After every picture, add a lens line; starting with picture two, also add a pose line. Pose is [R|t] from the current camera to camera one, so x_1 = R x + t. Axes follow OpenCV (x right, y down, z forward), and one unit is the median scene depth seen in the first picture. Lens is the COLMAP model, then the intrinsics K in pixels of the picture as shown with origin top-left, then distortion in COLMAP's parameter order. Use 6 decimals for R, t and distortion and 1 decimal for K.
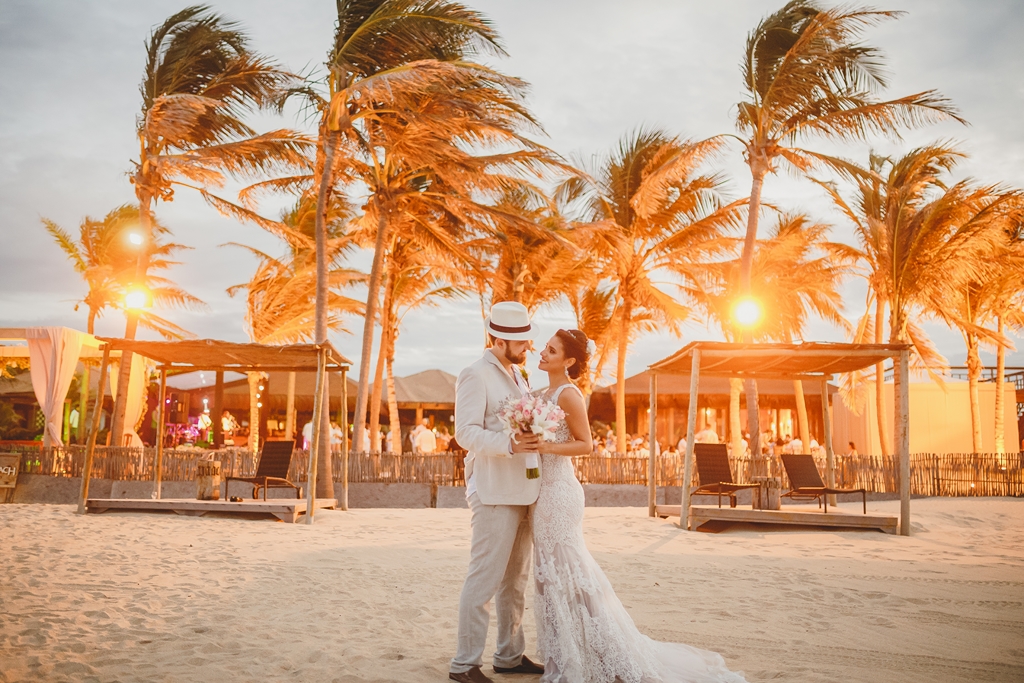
lens RADIAL K [[1039.6, 0, 512.0], [0, 1039.6, 341.5], [0, 0, 1]] dist [0.001543, 0.000196]
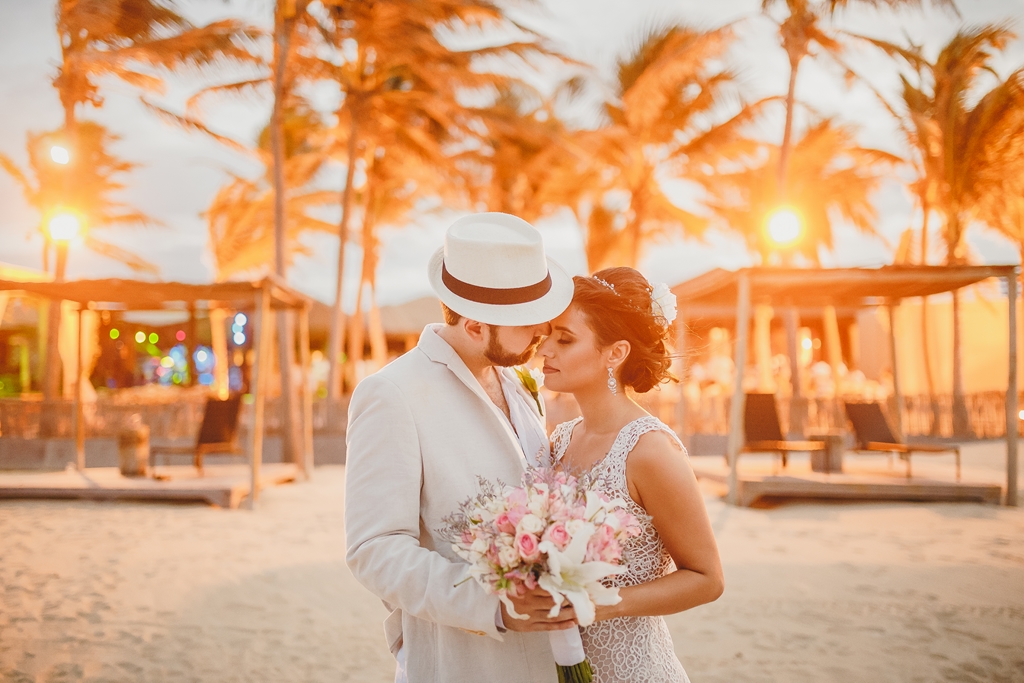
lens RADIAL K [[1037.6, 0, 510.7], [0, 1037.6, 384.8], [0, 0, 1]] dist [-0.306992, 0.942869]
pose [[0.999741, -0.022628, -0.002495, 0.001551], [0.022764, 0.992734, 0.118156, -0.002623], [-0.000196, -0.118182, 0.992992, 0.139031]]
